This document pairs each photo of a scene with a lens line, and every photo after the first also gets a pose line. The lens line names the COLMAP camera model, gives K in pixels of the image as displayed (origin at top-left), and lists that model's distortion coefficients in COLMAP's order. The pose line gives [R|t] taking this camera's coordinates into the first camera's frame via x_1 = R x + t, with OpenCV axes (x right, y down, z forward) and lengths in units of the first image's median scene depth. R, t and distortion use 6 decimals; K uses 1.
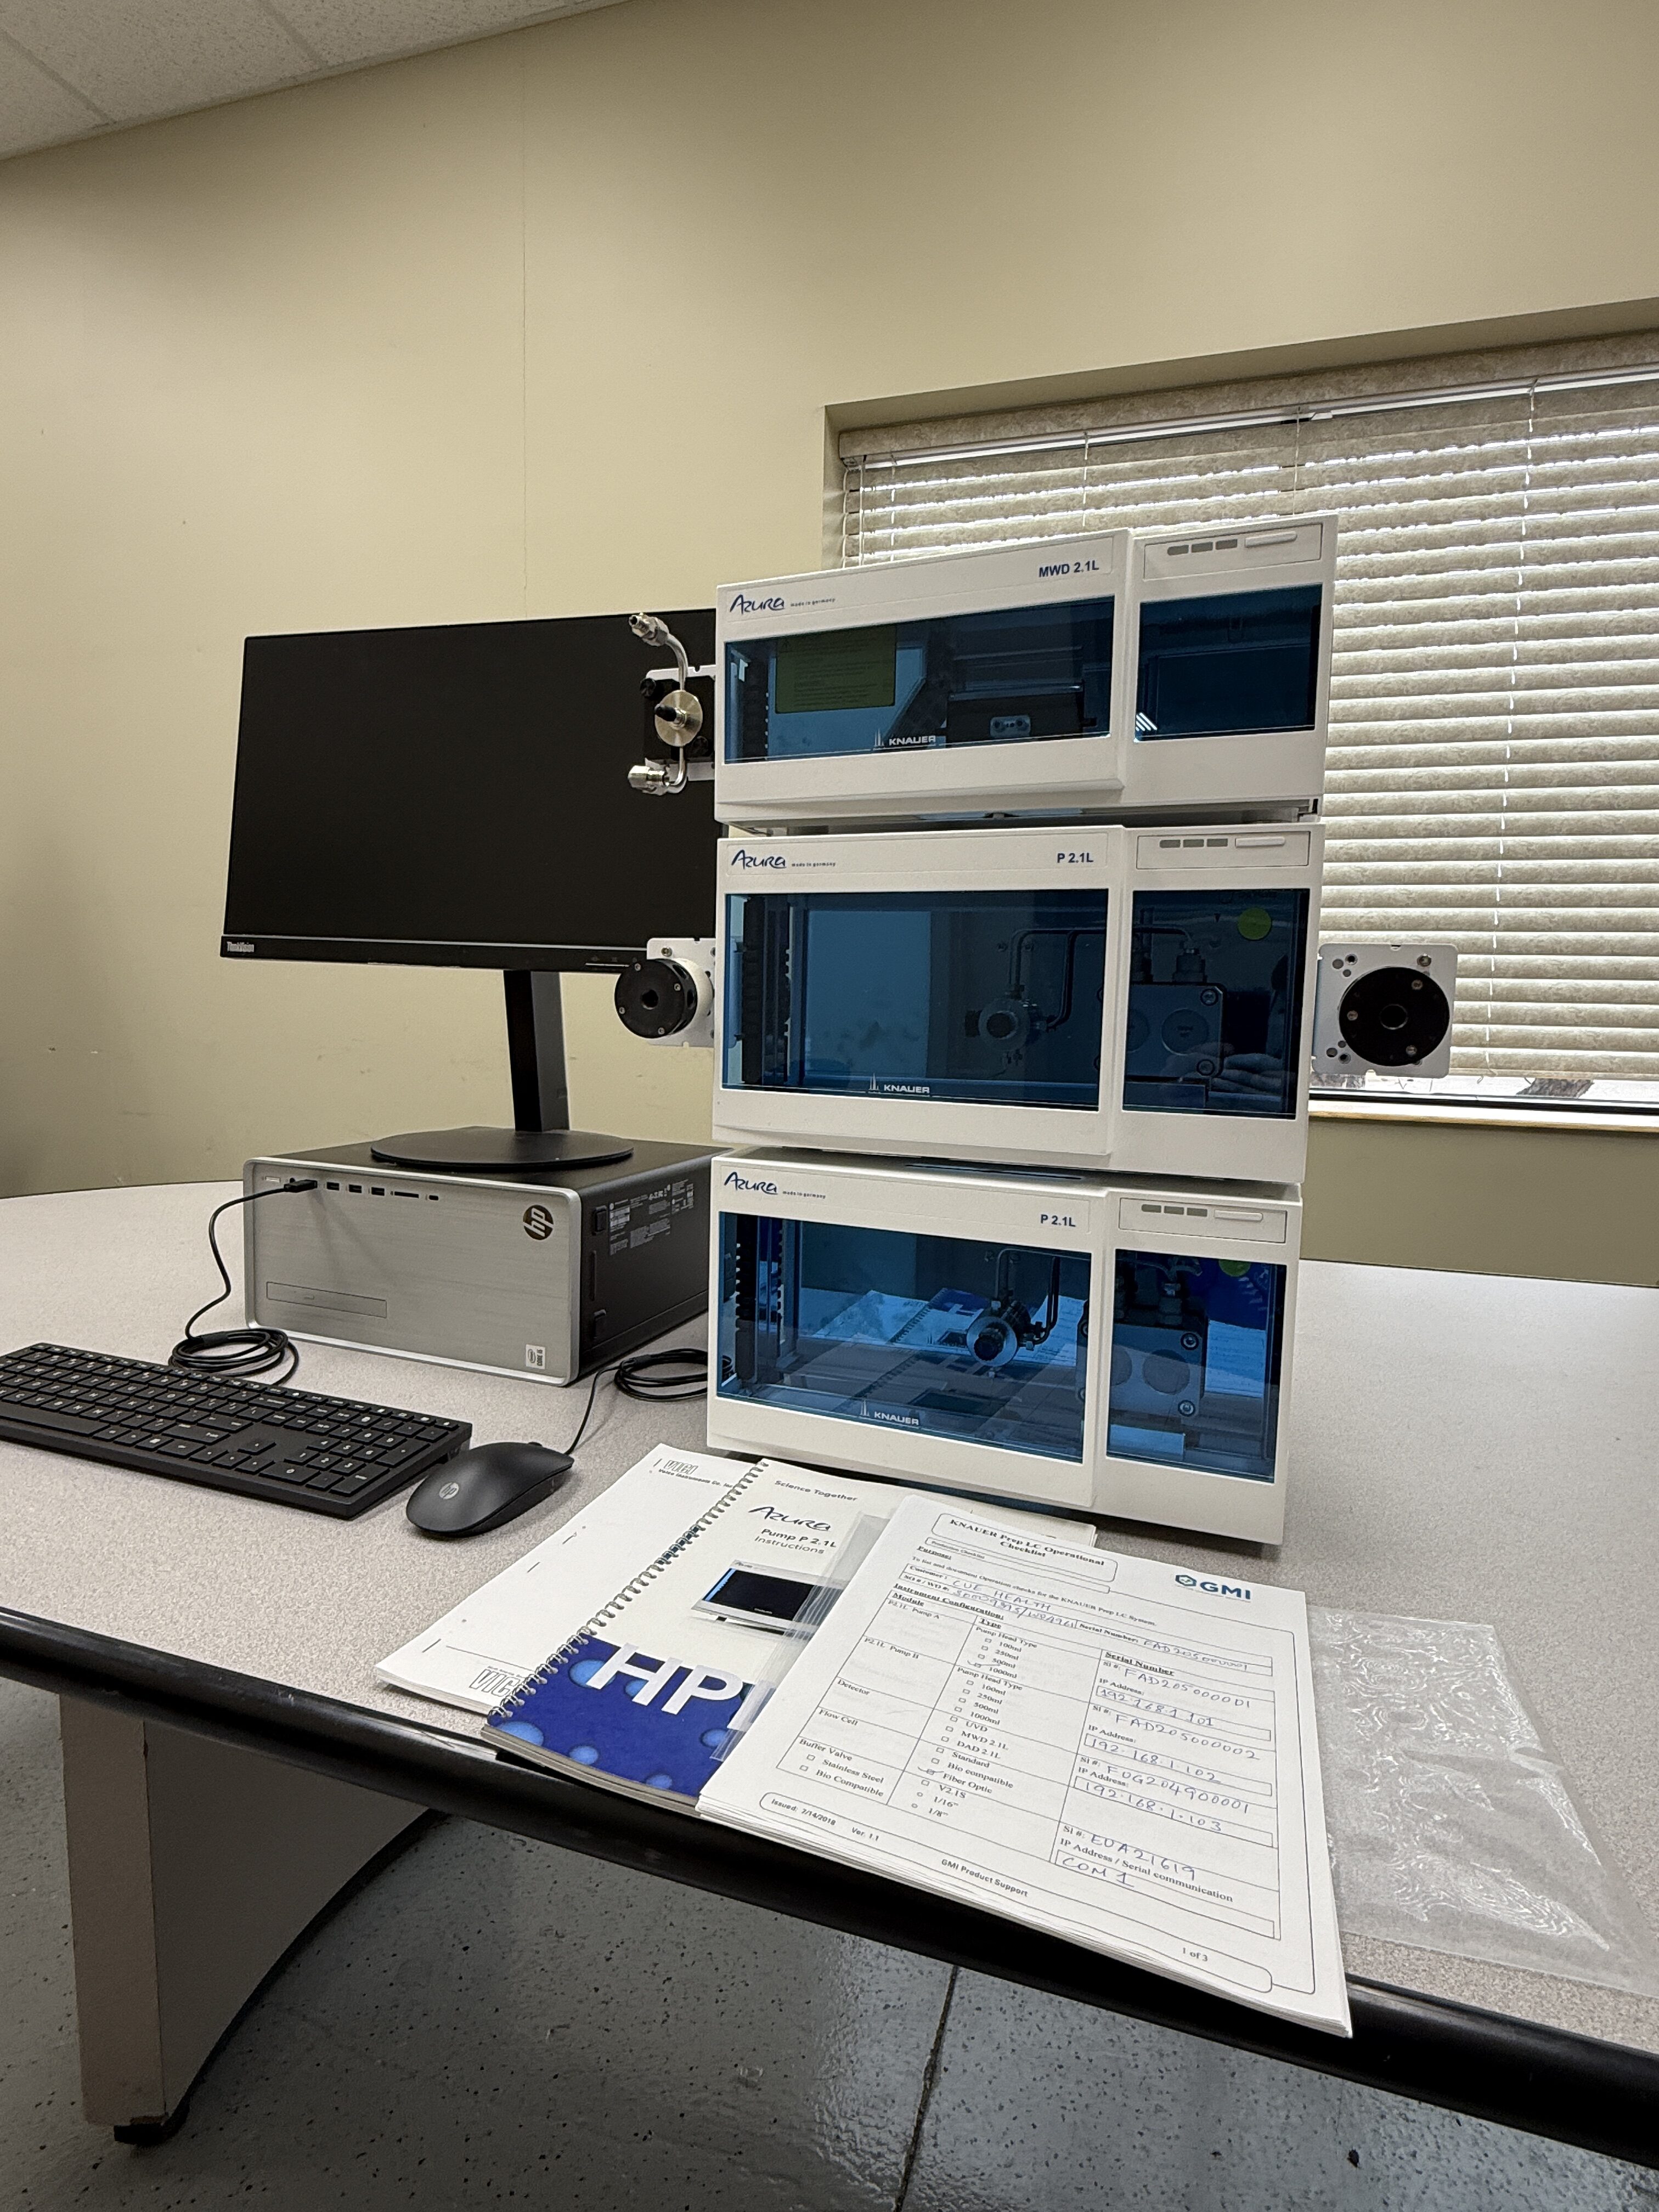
lens RADIAL K [[1197.1, 0, 829.5], [0, 1197.1, 1106.0], [0, 0, 1]] dist [-0.002303, 0.000389]
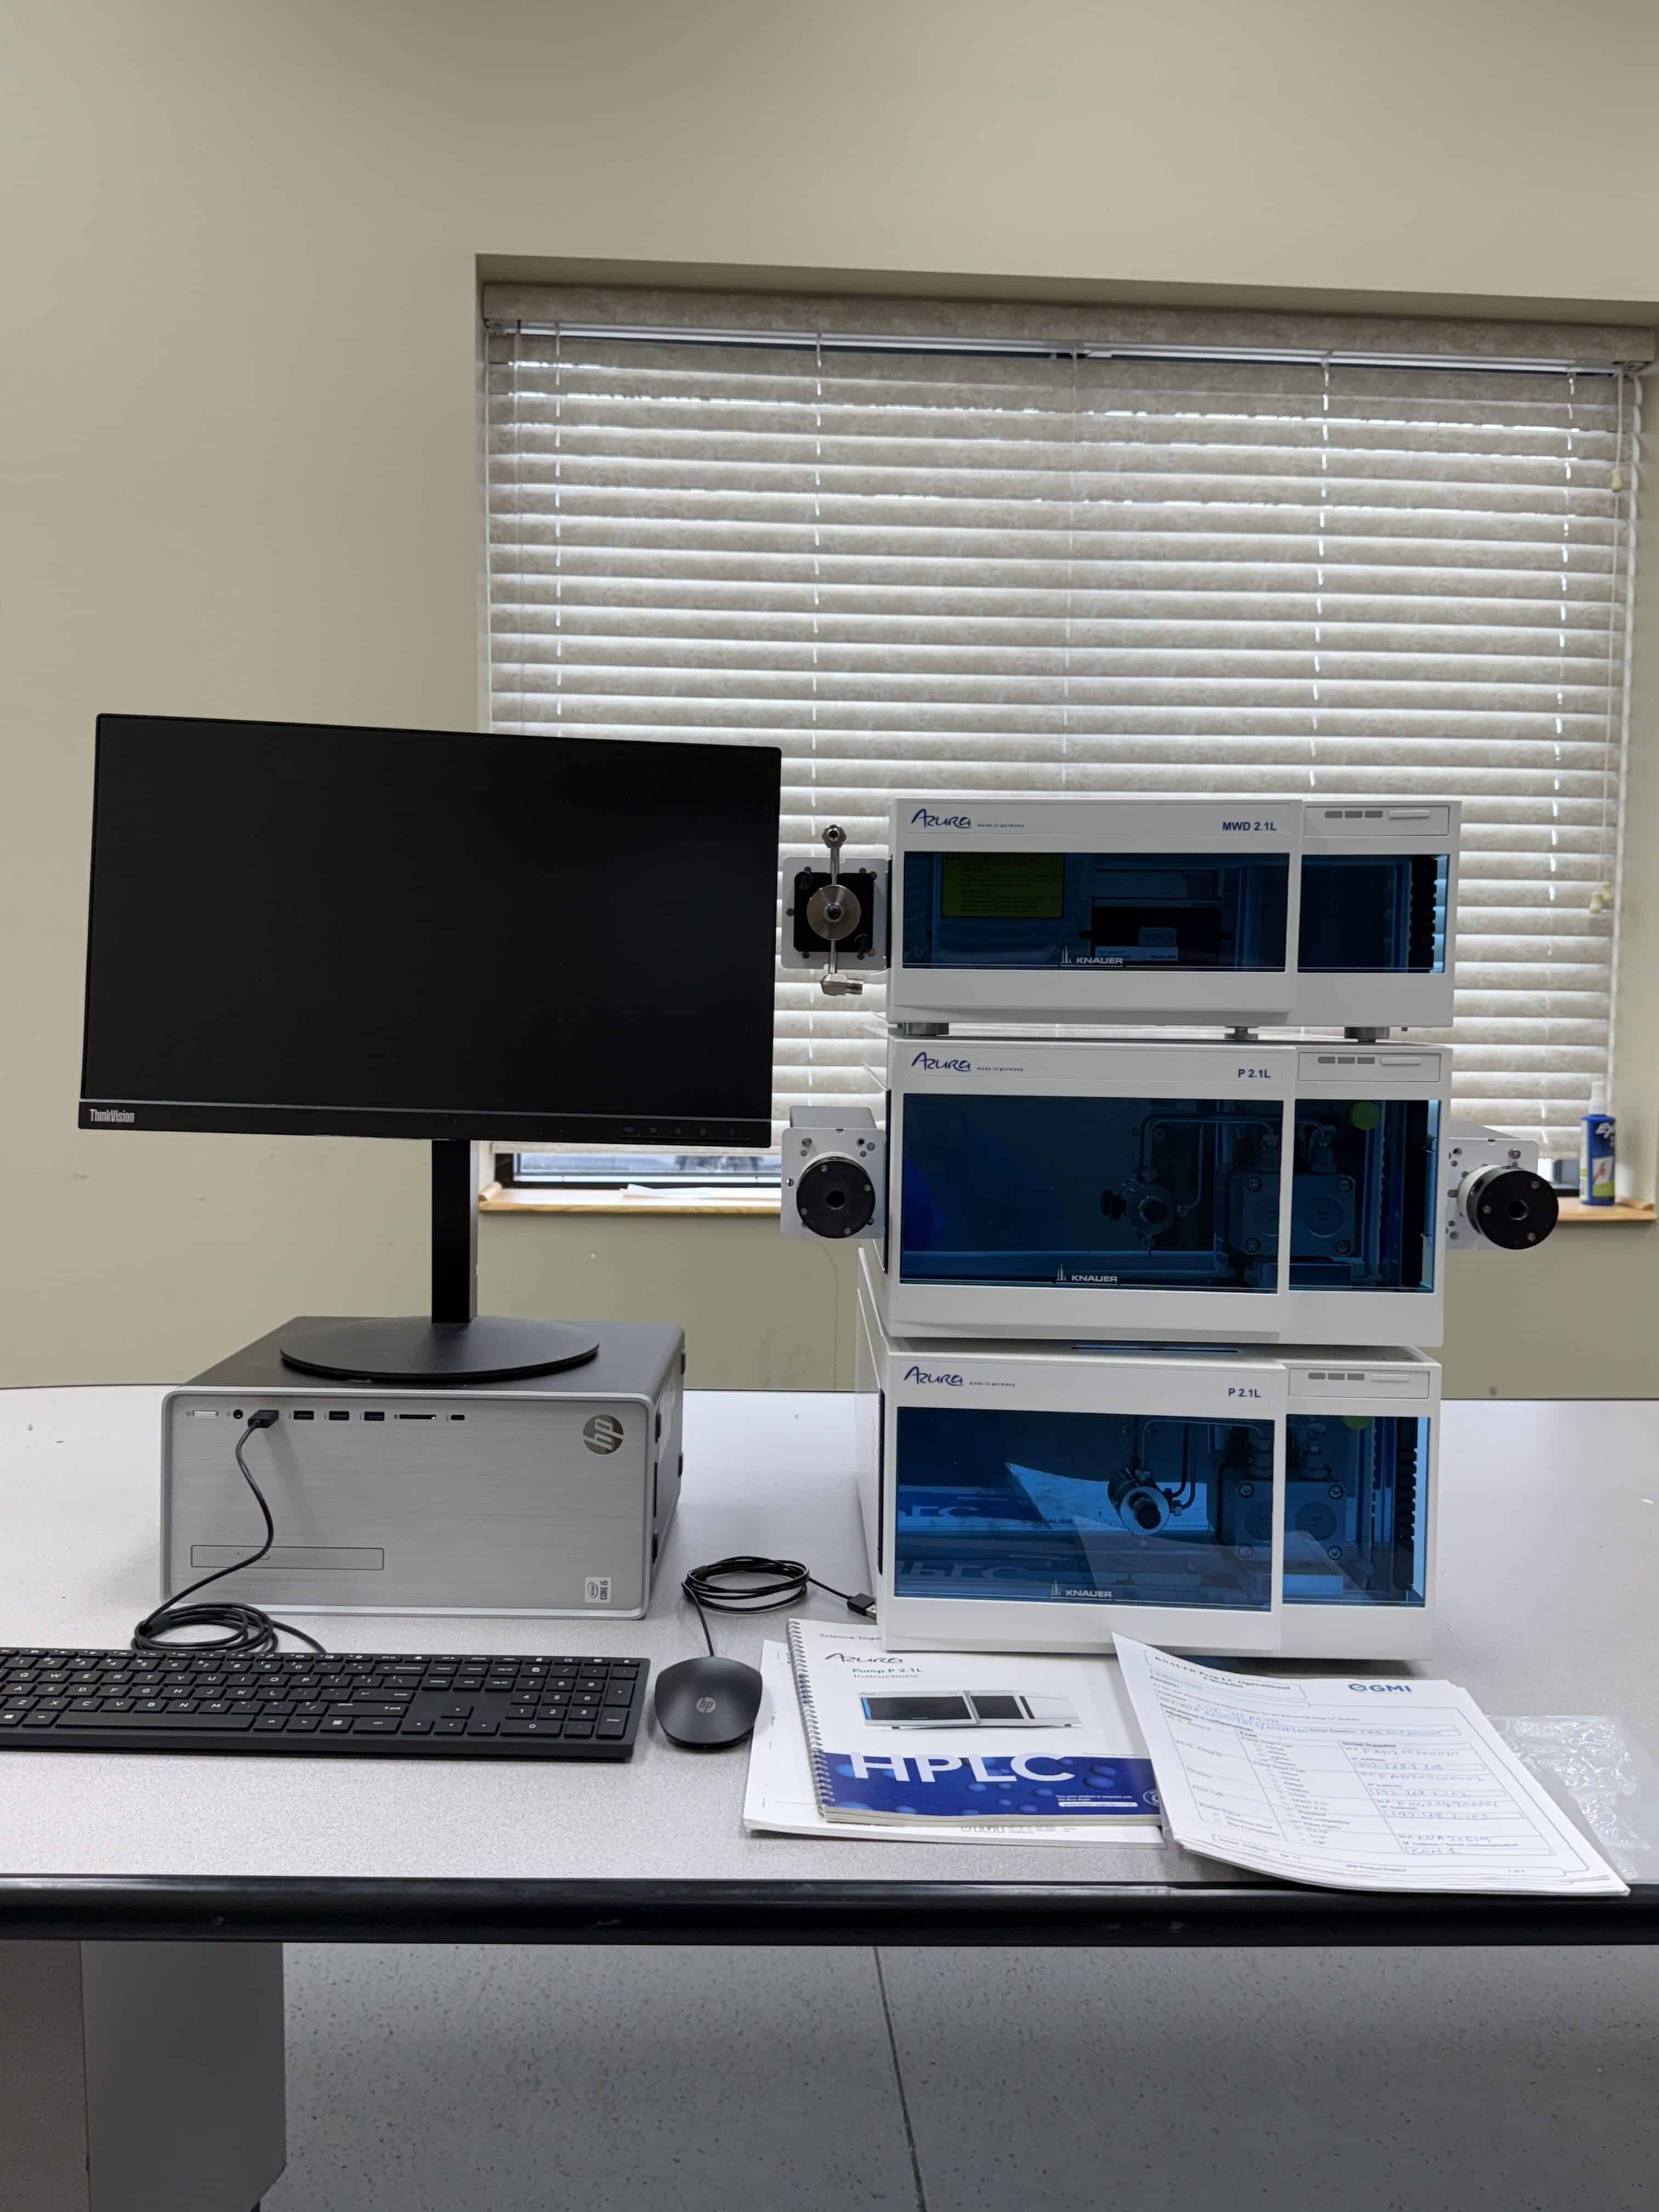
lens RADIAL K [[2008.7, 0, 829.5], [0, 2008.7, 1106.0], [0, 0, 1]] dist [0.229116, -0.616807]
pose [[0.927863, -0.031272, 0.371608, -0.777982], [0.039083, 0.999145, -0.013505, -0.145043], [-0.370868, 0.027055, 0.928291, -0.562310]]
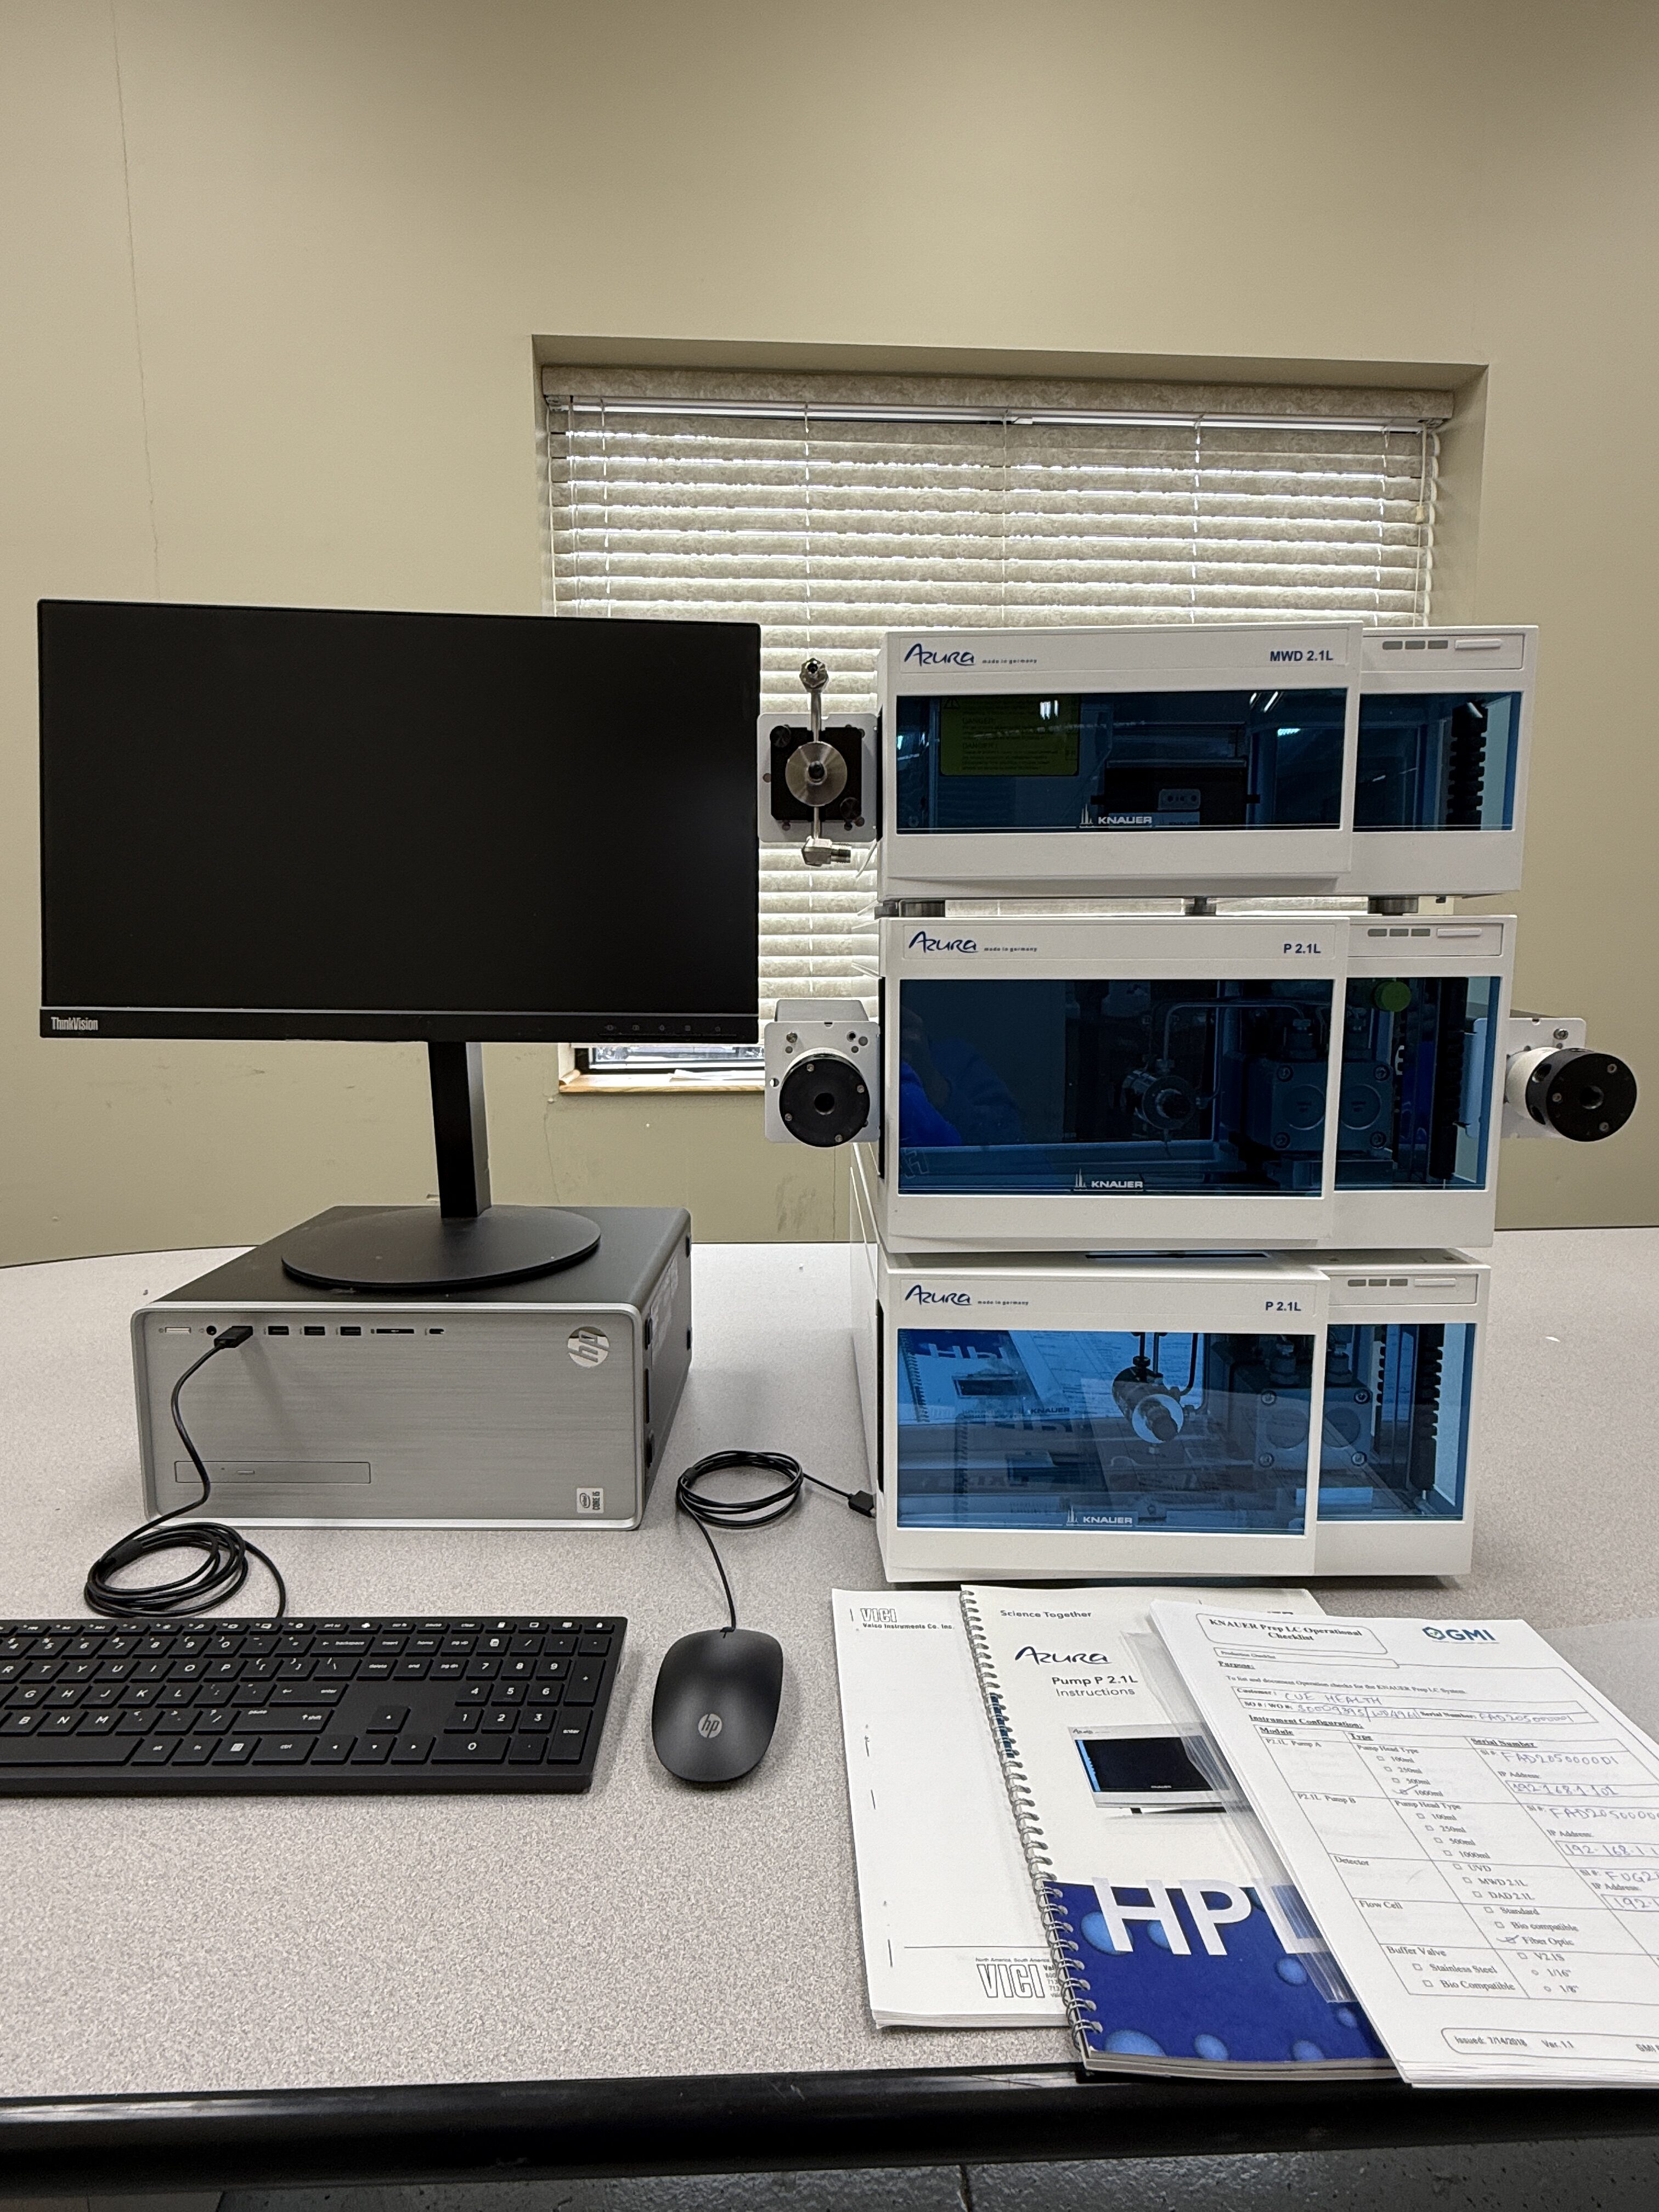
lens RADIAL K [[1190.2, 0, 826.1], [0, 1190.2, 1095.2], [0, 0, 1]] dist [-0.003465, 0.000277]
pose [[0.928492, -0.075027, 0.363695, -0.464114], [0.058825, 0.996728, 0.055440, -0.143110], [-0.366664, -0.030082, 0.929867, 0.193574]]
